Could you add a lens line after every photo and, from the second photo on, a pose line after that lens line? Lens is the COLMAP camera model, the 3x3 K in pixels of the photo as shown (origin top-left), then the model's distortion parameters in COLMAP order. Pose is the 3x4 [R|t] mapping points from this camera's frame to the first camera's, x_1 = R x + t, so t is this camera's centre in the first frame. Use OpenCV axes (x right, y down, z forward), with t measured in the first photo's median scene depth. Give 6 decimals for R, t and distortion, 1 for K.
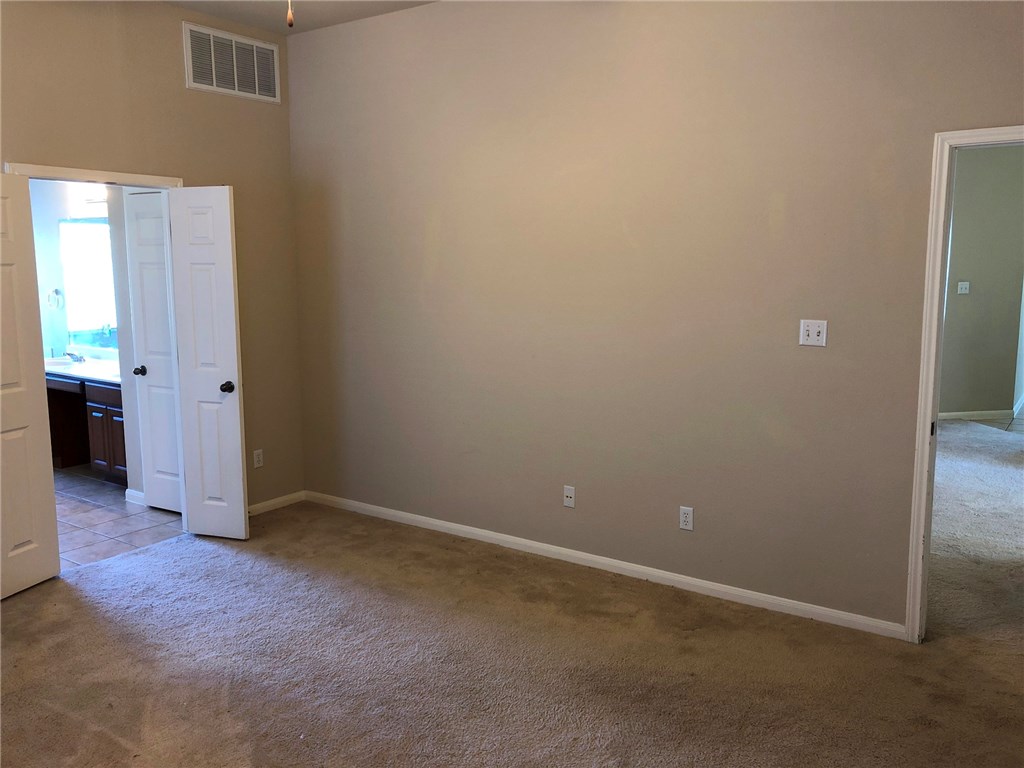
lens RADIAL K [[824.4, 0, 512.5], [0, 824.4, 383.0], [0, 0, 1]] dist [0.042179, -0.018879]
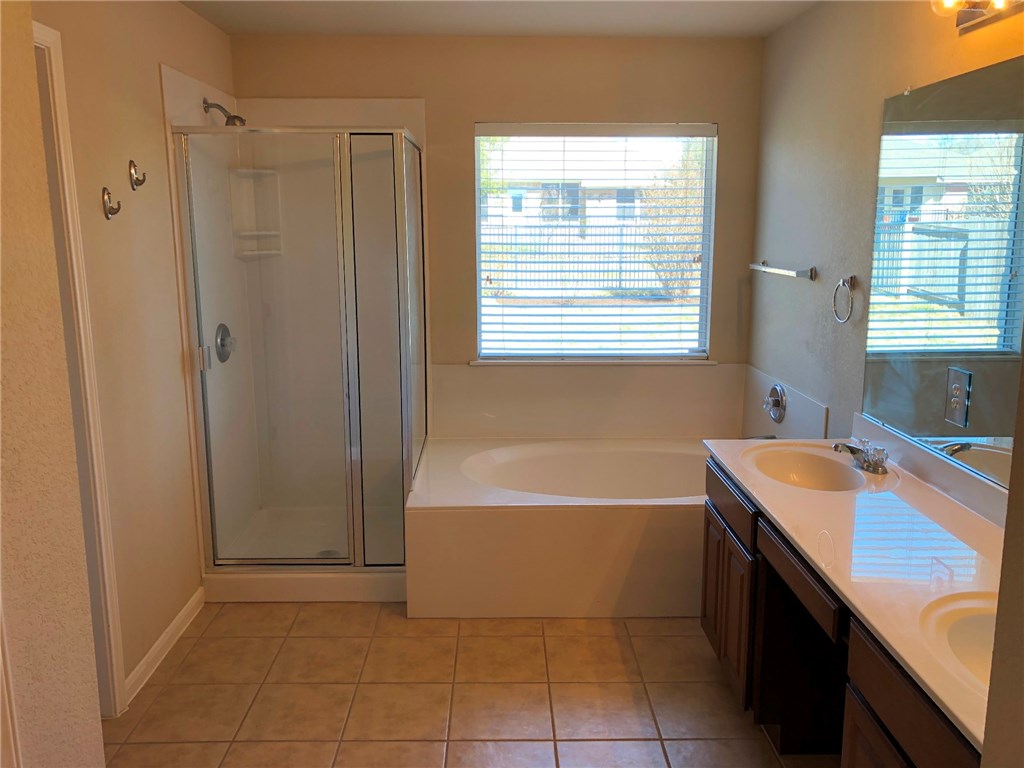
lens RADIAL K [[824.4, 0, 510.8], [0, 824.4, 386.6], [0, 0, 1]] dist [0.042179, -0.018879]
pose [[0.582758, 0.150312, -0.798623, -0.320511], [-0.120973, 0.987841, 0.097651, -0.080419], [0.803591, 0.039706, 0.593856, 0.642521]]
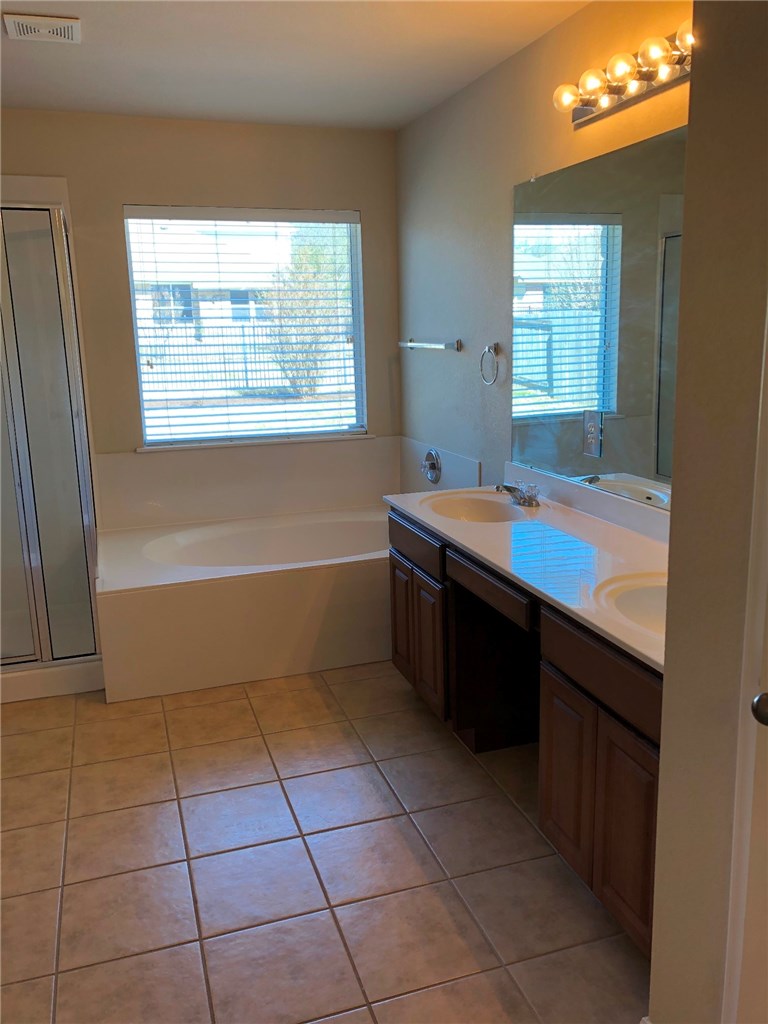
lens RADIAL K [[824.4, 0, 382.2], [0, 824.4, 512.3], [0, 0, 1]] dist [0.042179, -0.018879]
pose [[0.800331, 0.109090, -0.589550, -0.322156], [-0.066142, 0.993371, 0.094023, -0.058667], [0.595899, -0.036256, 0.802241, 0.600372]]
